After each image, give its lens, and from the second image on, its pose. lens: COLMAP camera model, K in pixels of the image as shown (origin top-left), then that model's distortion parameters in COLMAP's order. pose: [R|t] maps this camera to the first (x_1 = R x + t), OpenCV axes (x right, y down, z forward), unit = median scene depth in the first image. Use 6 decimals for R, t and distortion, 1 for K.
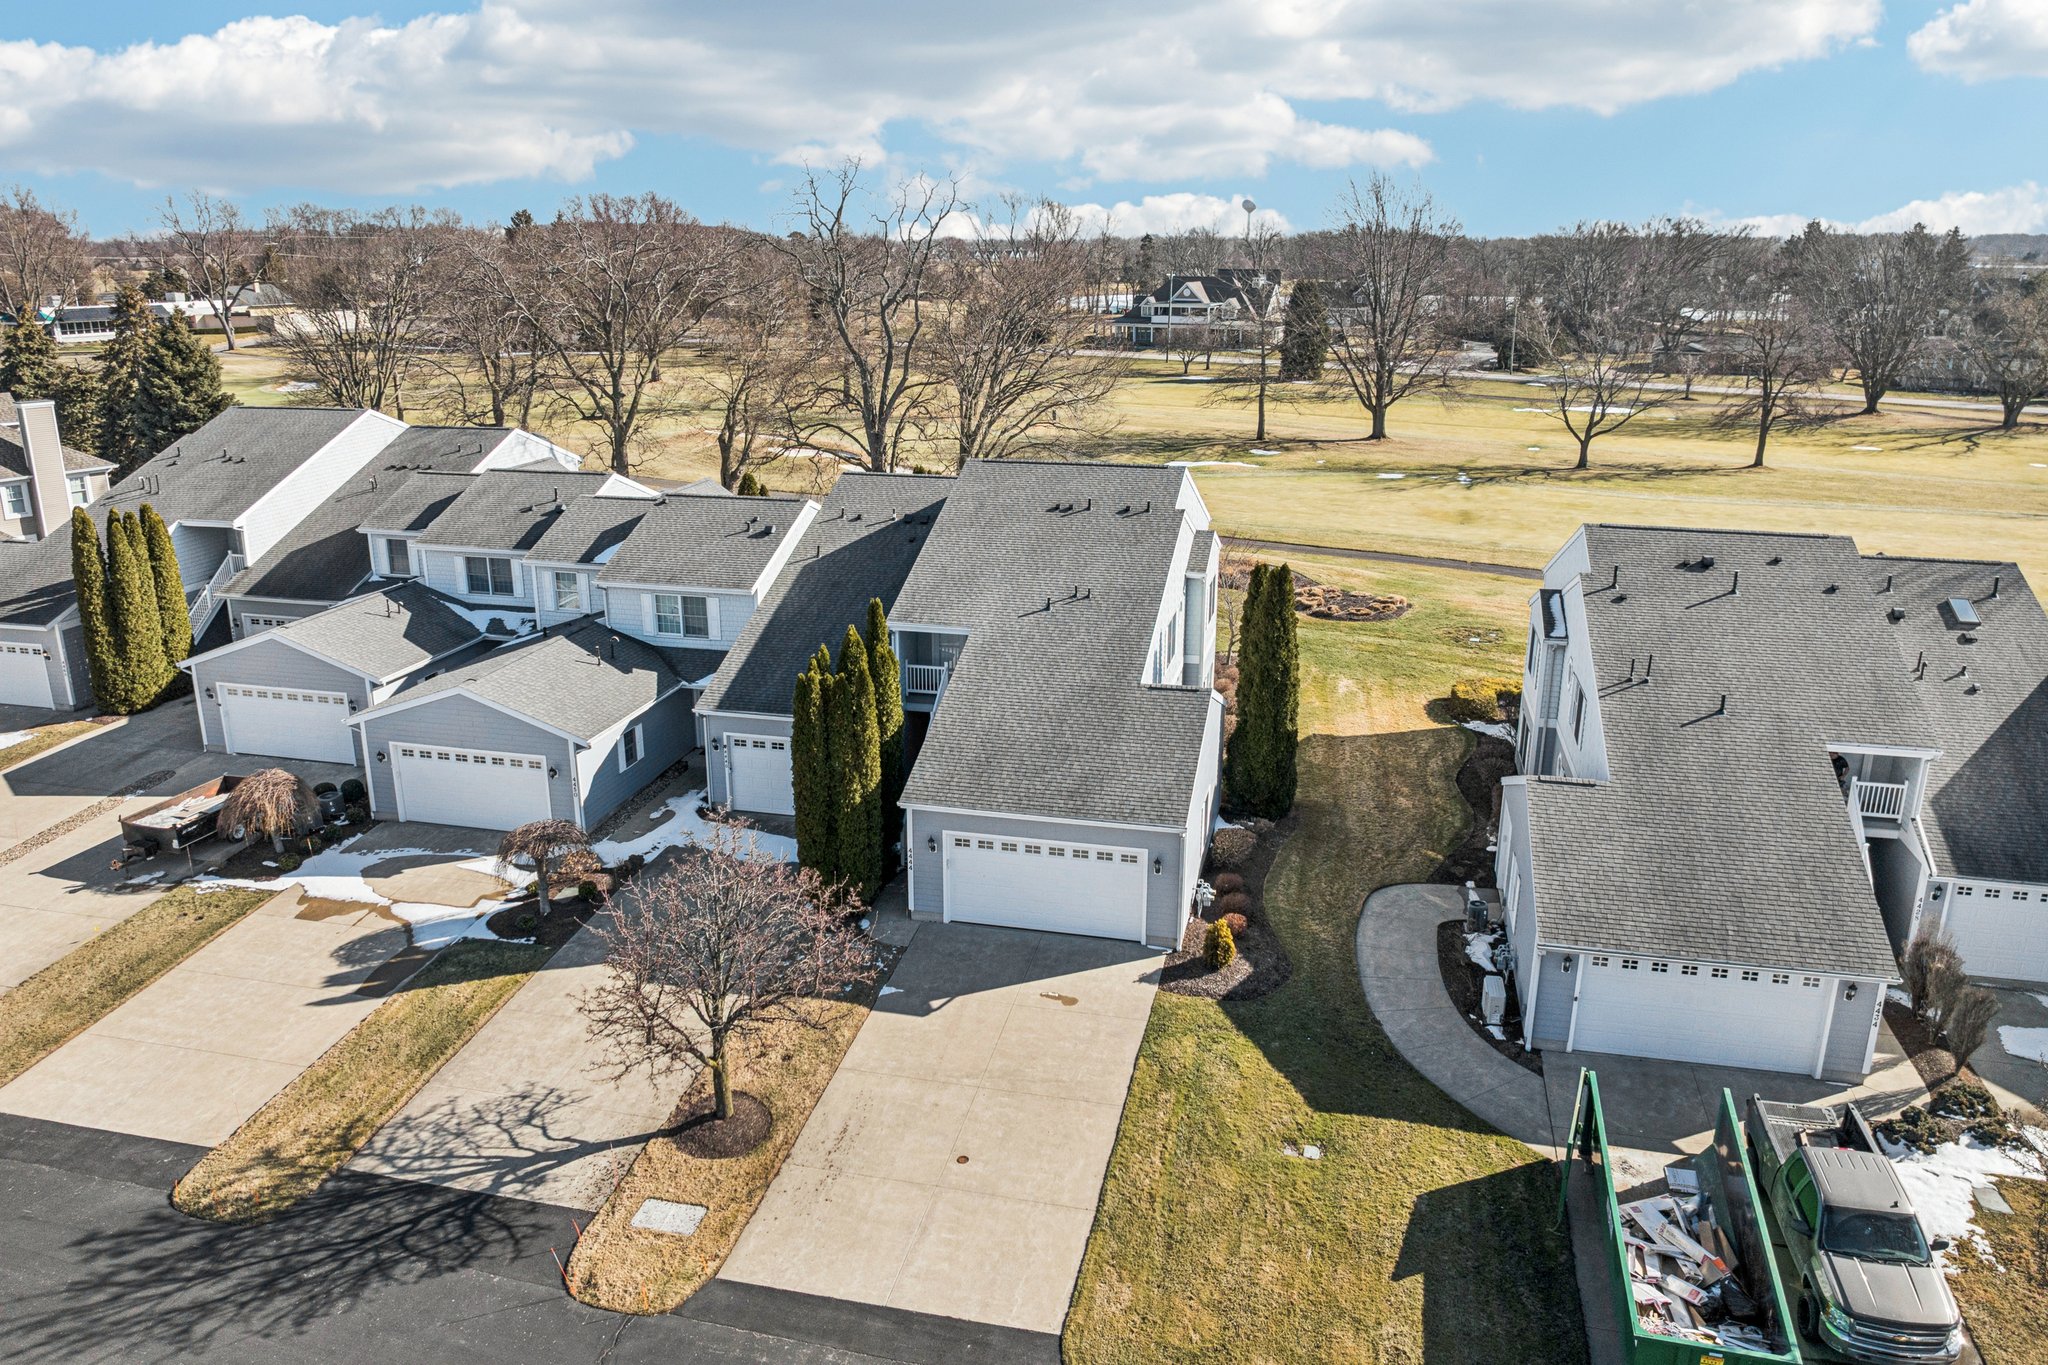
lens RADIAL K [[1447.6, 0, 1017.8], [0, 1447.6, 669.7], [0, 0, 1]] dist [-0.035594, -0.005641]
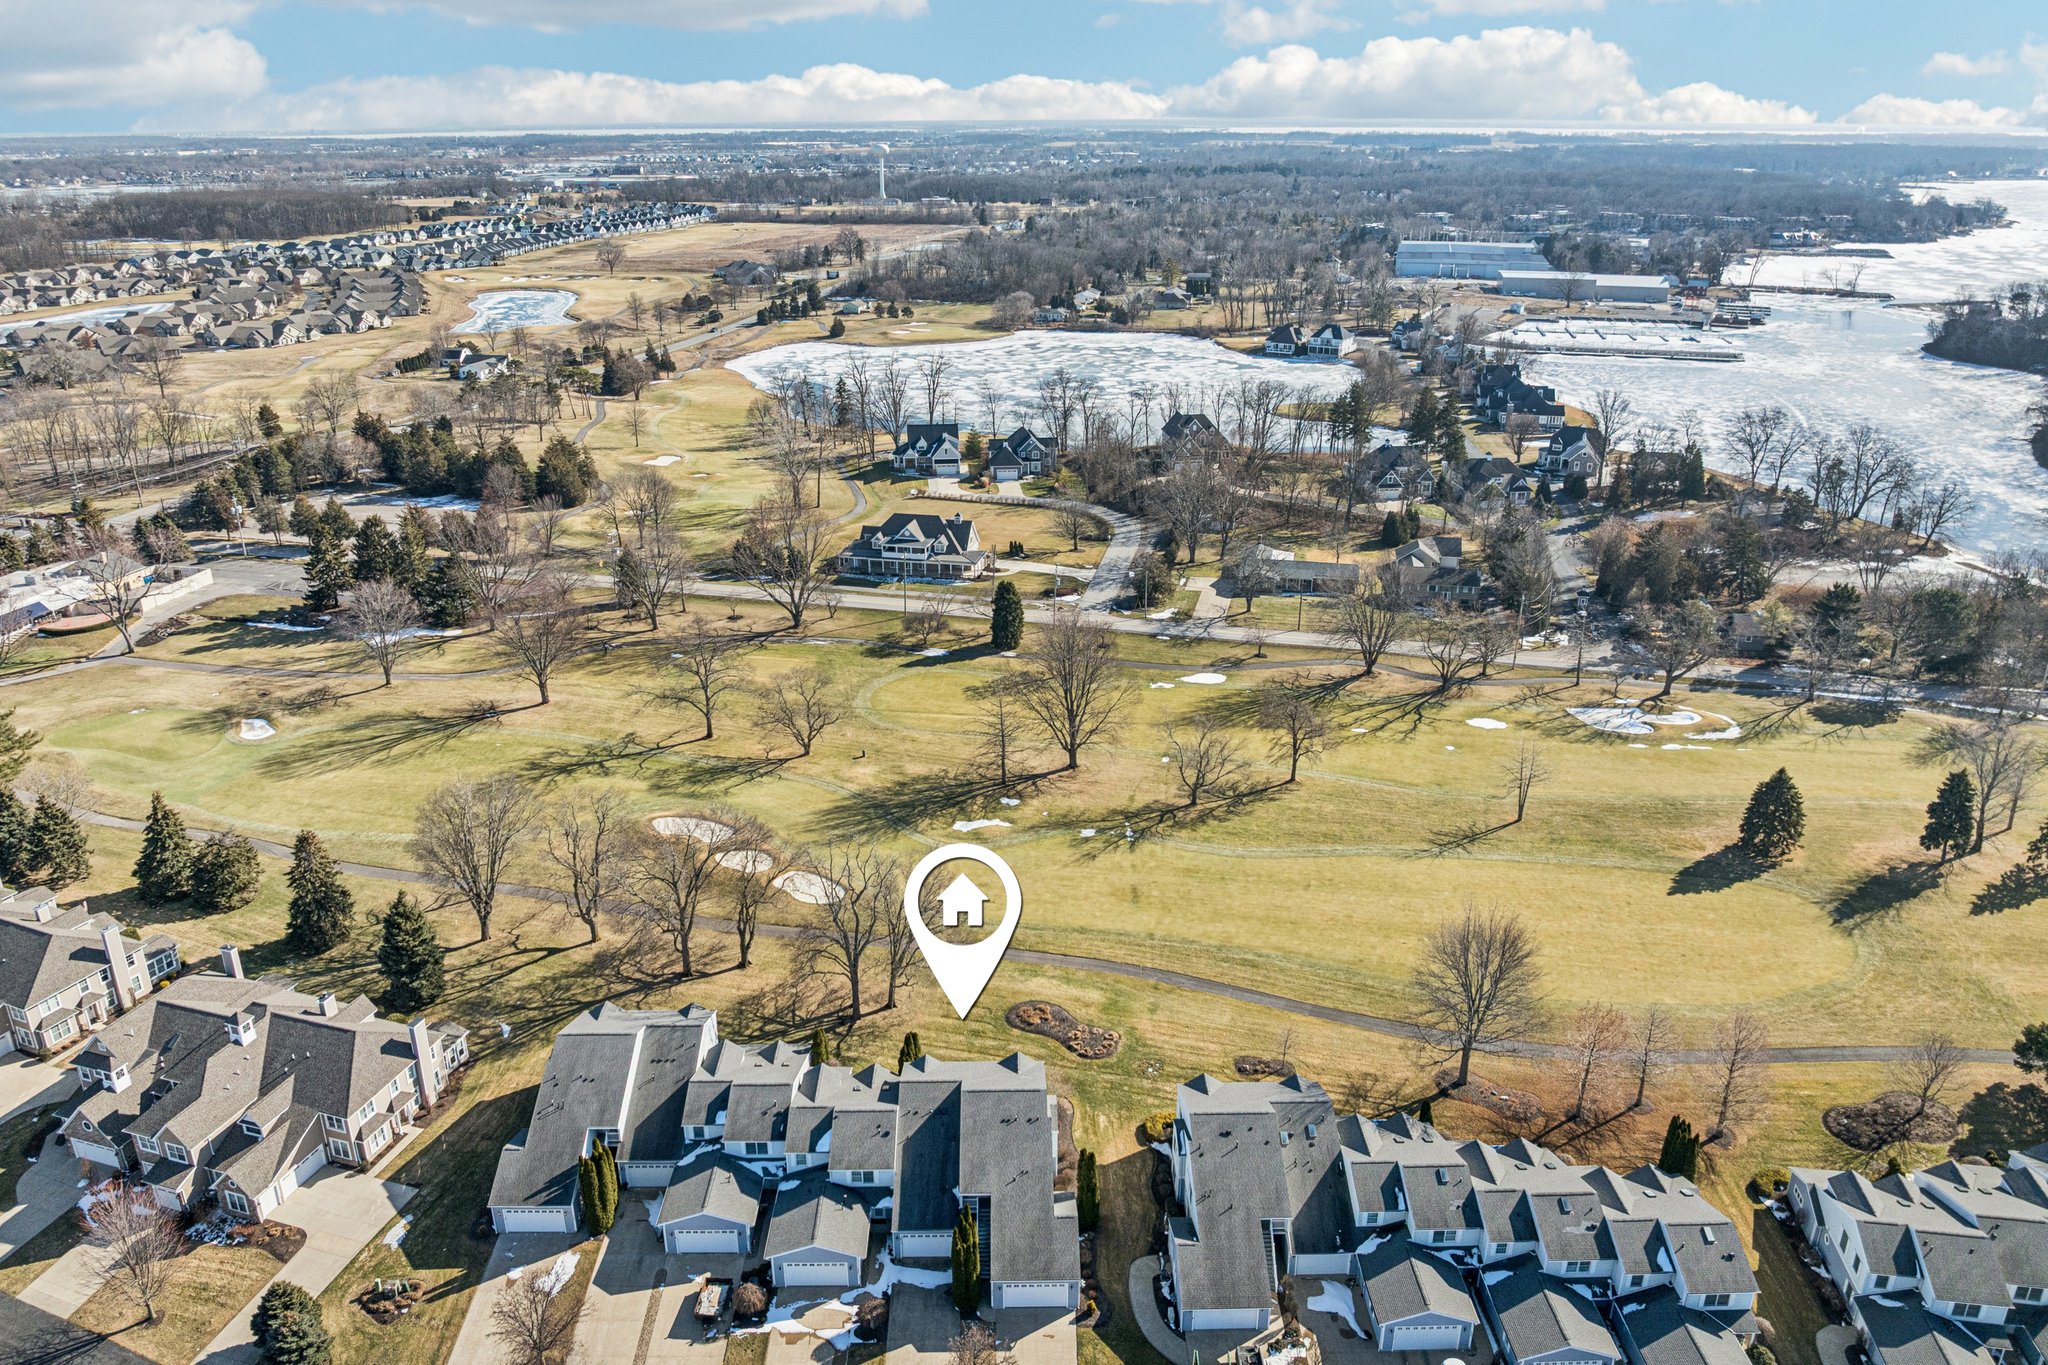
lens RADIAL K [[1432.7, 0, 1024.6], [0, 1432.7, 703.4], [0, 0, 1]] dist [-0.031636, -0.003480]
pose [[0.968291, -0.090535, 0.232842, -0.526241], [0.068473, 0.992511, 0.101162, -1.247798], [-0.240257, -0.082011, 0.967239, -1.644525]]
